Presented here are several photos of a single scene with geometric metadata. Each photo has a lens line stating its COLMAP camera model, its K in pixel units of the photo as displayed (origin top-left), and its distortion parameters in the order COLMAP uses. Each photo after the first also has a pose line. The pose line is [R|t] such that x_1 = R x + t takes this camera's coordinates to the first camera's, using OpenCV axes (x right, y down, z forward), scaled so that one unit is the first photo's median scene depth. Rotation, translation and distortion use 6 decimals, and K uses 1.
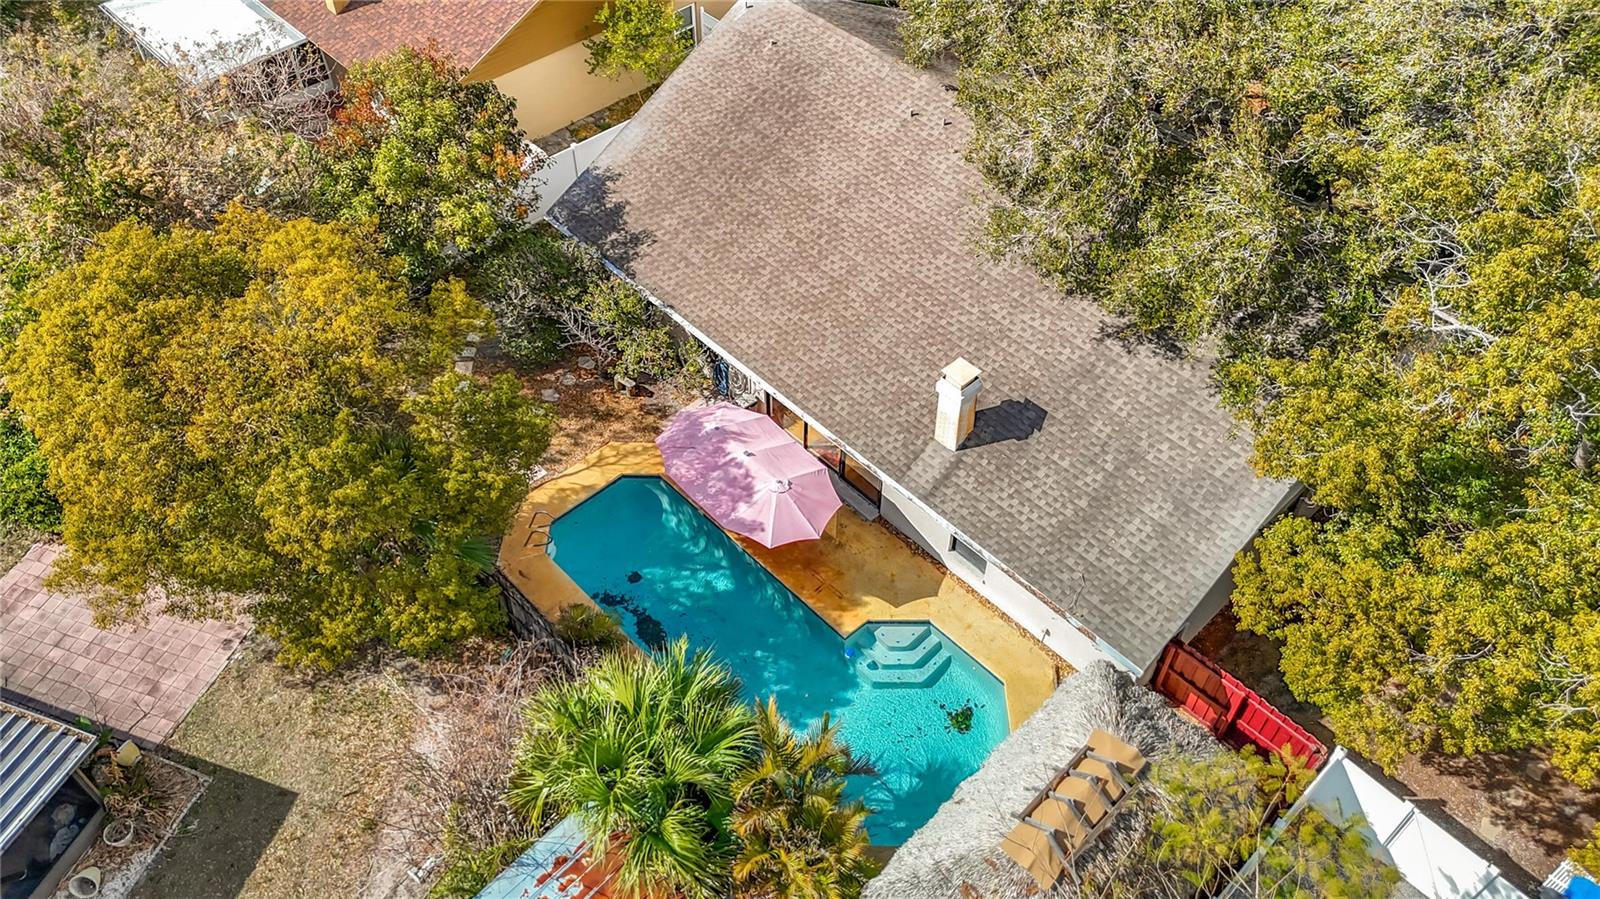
lens RADIAL K [[1163.9, 0, 788.6], [0, 1163.9, 445.0], [0, 0, 1]] dist [0.103987, -0.097588]
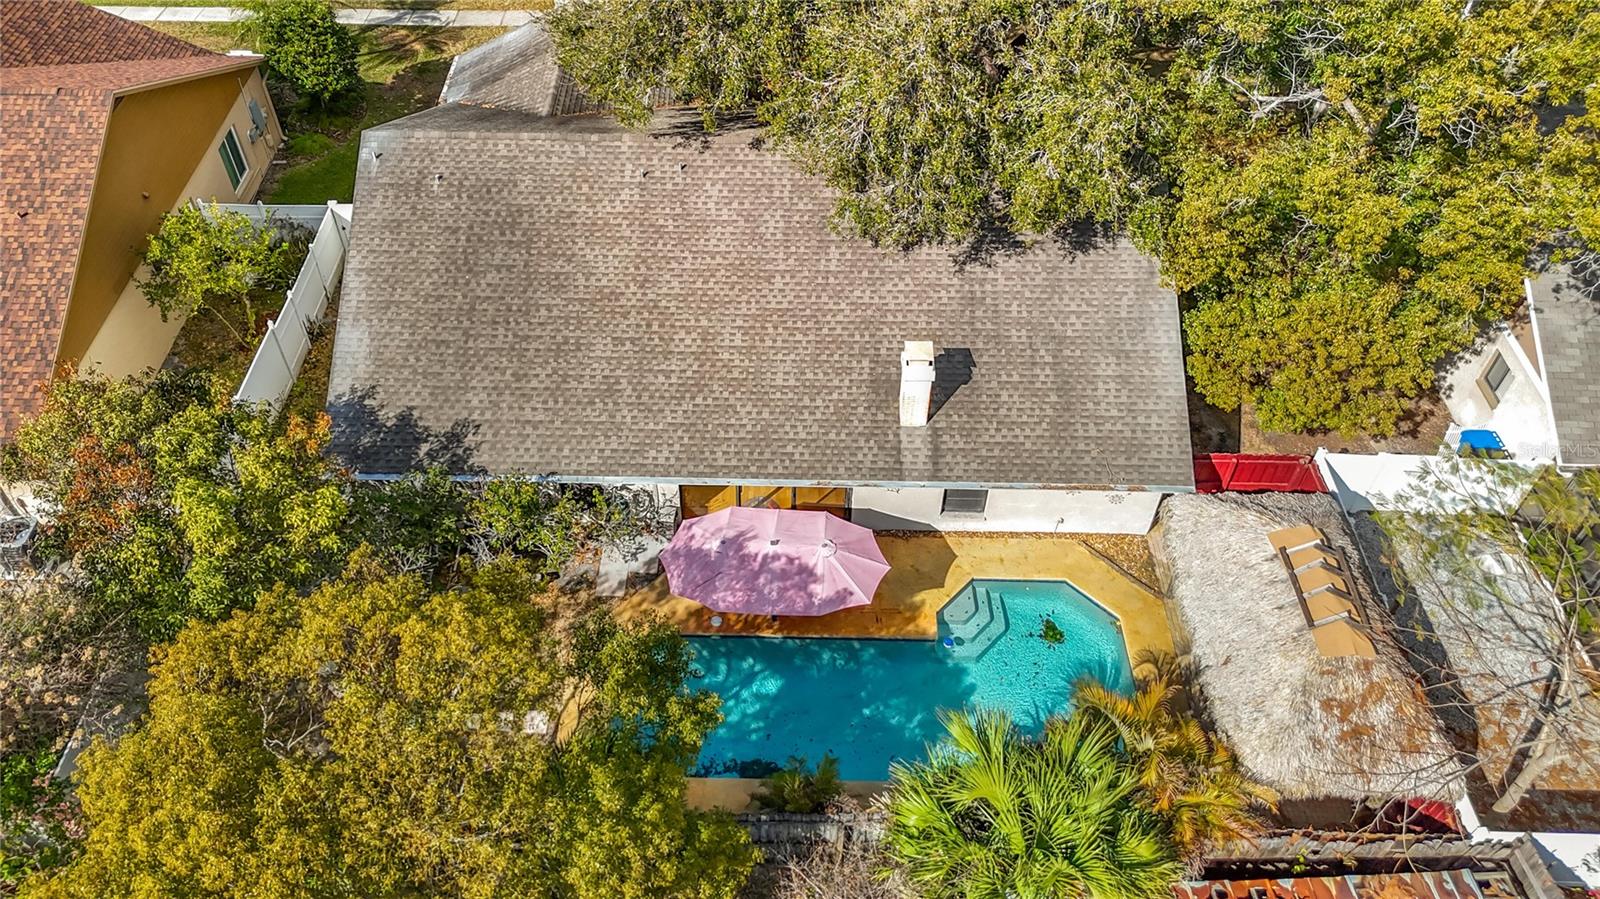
lens RADIAL K [[1163.9, 0, 788.6], [0, 1163.9, 445.0], [0, 0, 1]] dist [0.103987, -0.097588]
pose [[0.706263, -0.530740, 0.468516, -0.425487], [0.536848, 0.832925, 0.134277, -0.178903], [-0.461505, 0.156687, 0.873191, 0.146354]]
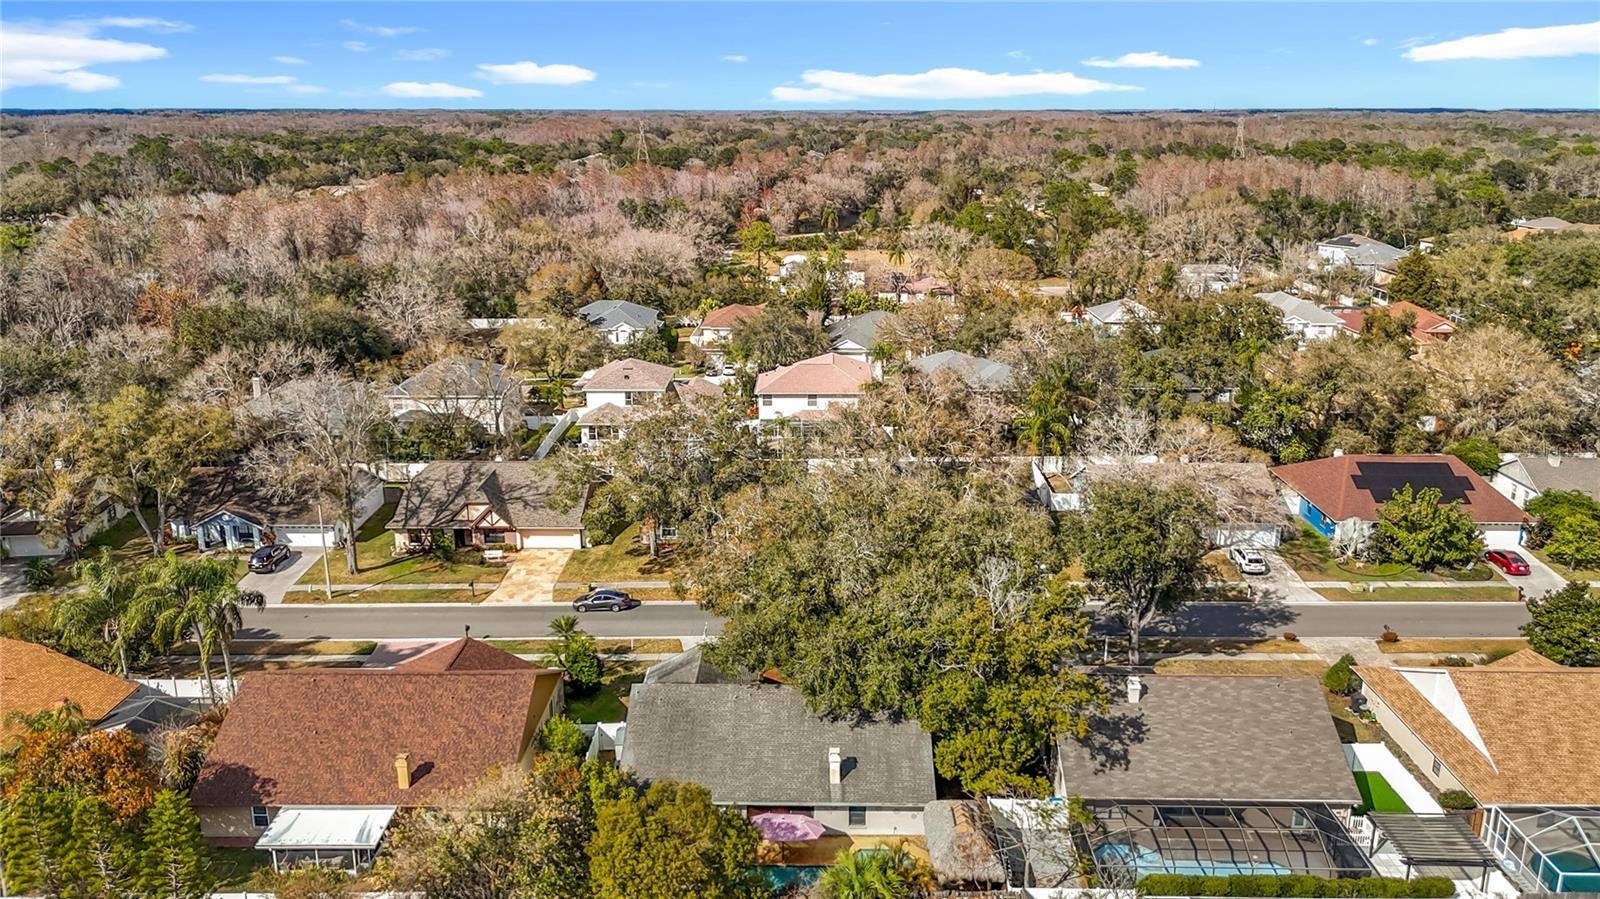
lens RADIAL K [[1163.9, 0, 788.6], [0, 1163.9, 445.0], [0, 0, 1]] dist [0.103987, -0.097588]
pose [[0.719060, -0.200823, 0.665299, -1.600979], [0.532878, 0.773846, -0.342350, 0.267256], [-0.446087, 0.600693, 0.663456, -1.260111]]
